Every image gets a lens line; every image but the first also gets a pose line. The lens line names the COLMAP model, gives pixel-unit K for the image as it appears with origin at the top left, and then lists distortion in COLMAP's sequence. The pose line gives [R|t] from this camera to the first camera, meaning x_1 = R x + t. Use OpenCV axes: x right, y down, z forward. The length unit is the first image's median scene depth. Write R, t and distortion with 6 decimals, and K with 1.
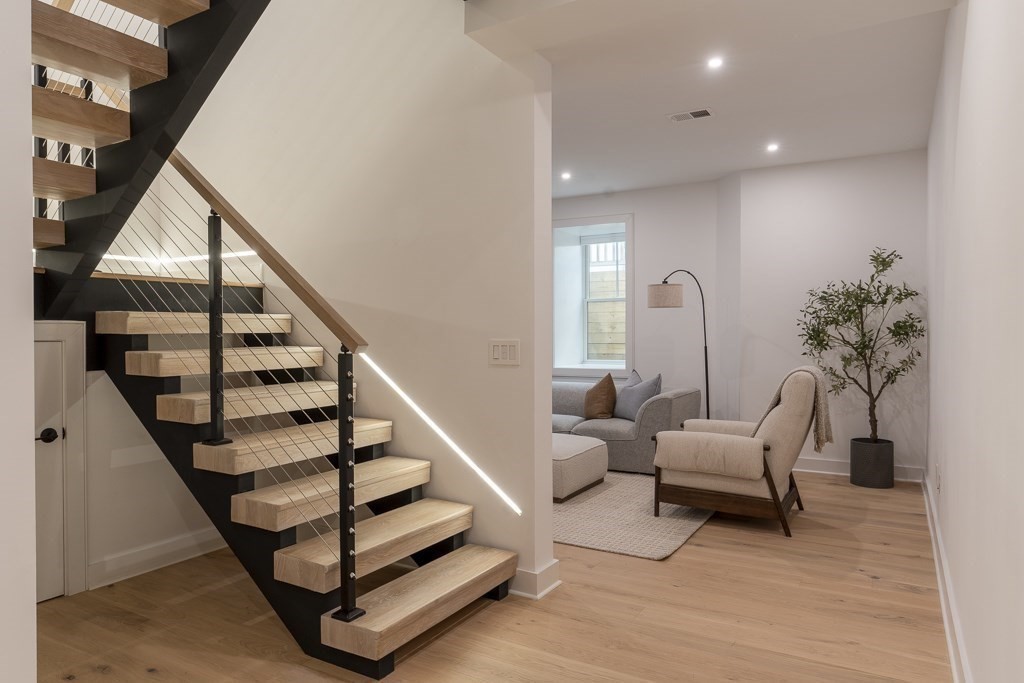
lens RADIAL K [[650.8, 0, 512.0], [0, 650.8, 341.5], [0, 0, 1]] dist [0.001778, -0.000163]
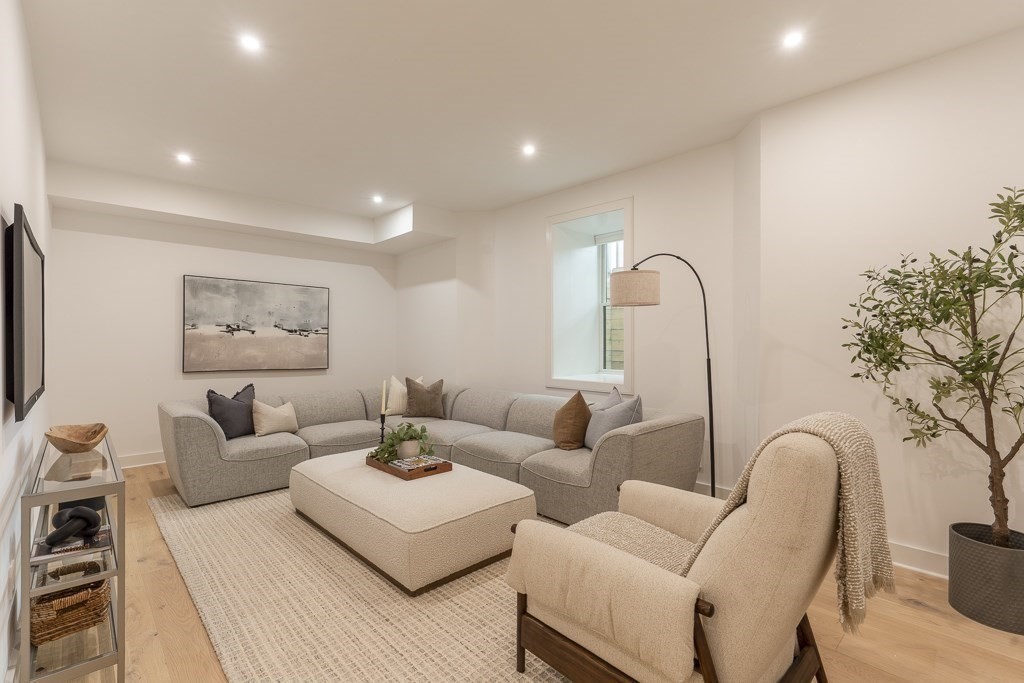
lens RADIAL K [[466.5, 0, 512.0], [0, 466.5, 341.5], [0, 0, 1]] dist [-0.000456, -0.000170]
pose [[0.960904, 0.003557, -0.276858, 0.263654], [-0.006216, 0.999943, -0.008728, -0.007050], [0.276811, 0.010107, 0.960871, 0.498365]]
